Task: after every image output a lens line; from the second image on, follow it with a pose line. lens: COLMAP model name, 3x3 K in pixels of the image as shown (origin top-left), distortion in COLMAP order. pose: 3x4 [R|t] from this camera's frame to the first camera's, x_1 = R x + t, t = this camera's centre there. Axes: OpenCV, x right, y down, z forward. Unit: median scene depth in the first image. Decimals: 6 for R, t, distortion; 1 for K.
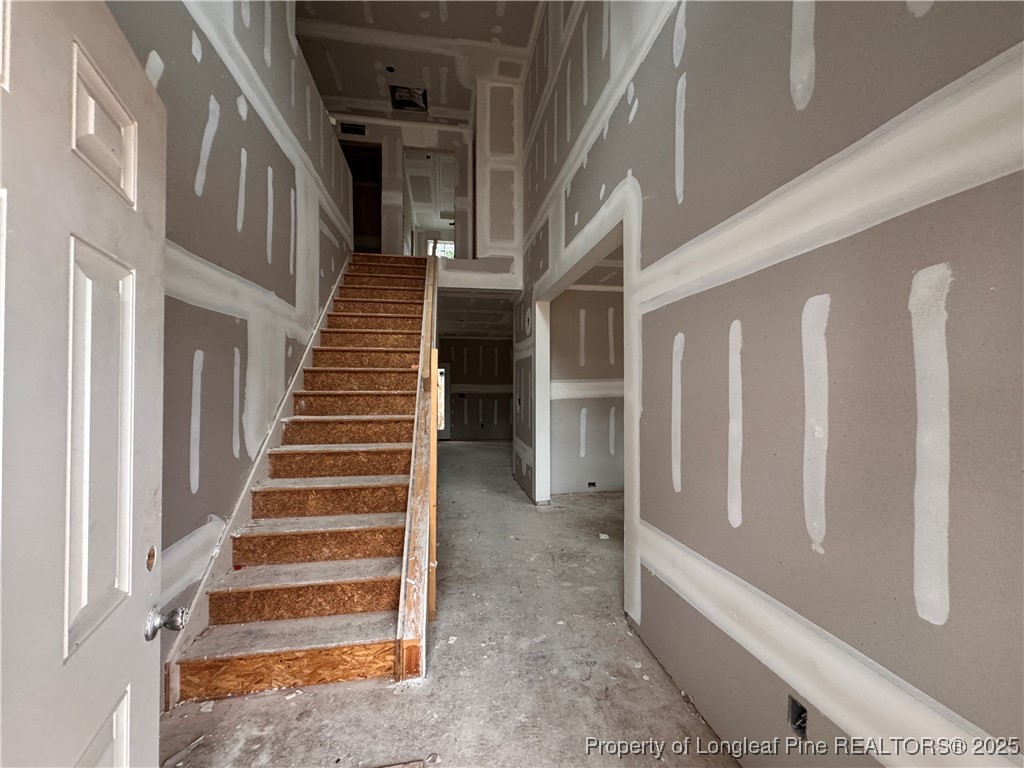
lens RADIAL K [[407.4, 0, 512.3], [0, 407.4, 385.1], [0, 0, 1]] dist [-0.002836, 0.000443]
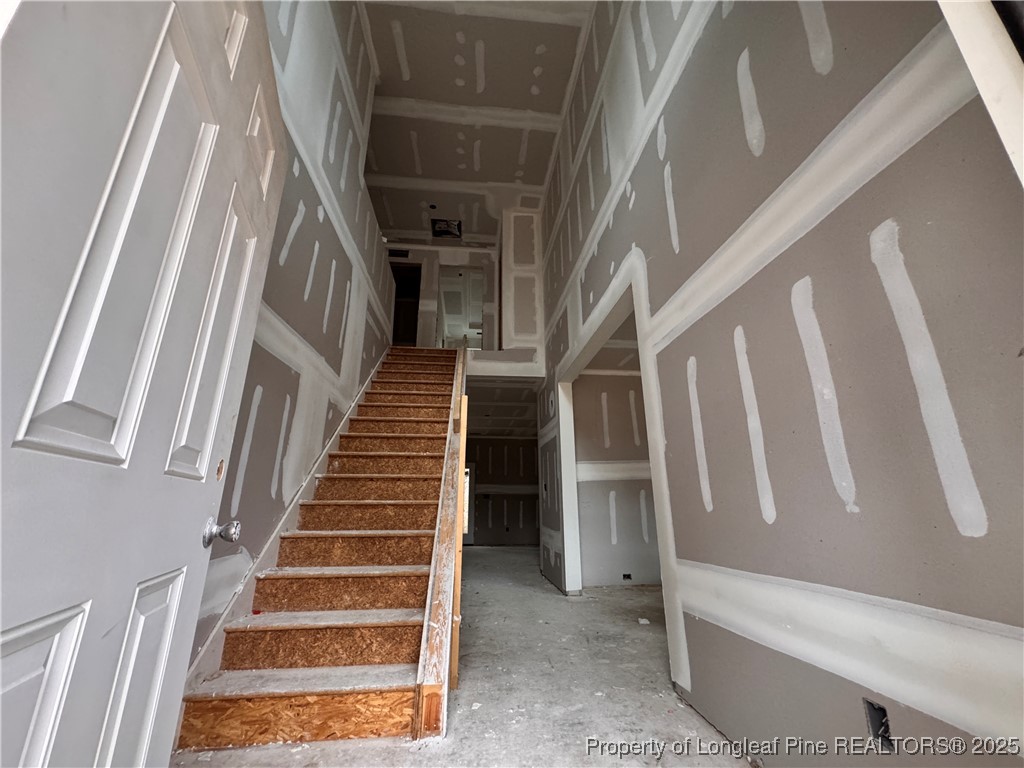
lens RADIAL K [[407.4, 0, 512.4], [0, 407.4, 383.5], [0, 0, 1]] dist [-0.002836, 0.000443]
pose [[0.998201, -0.021441, -0.055989, -0.003793], [0.004875, 0.959799, -0.280647, 0.186035], [0.059755, 0.279869, 0.958177, -0.036725]]
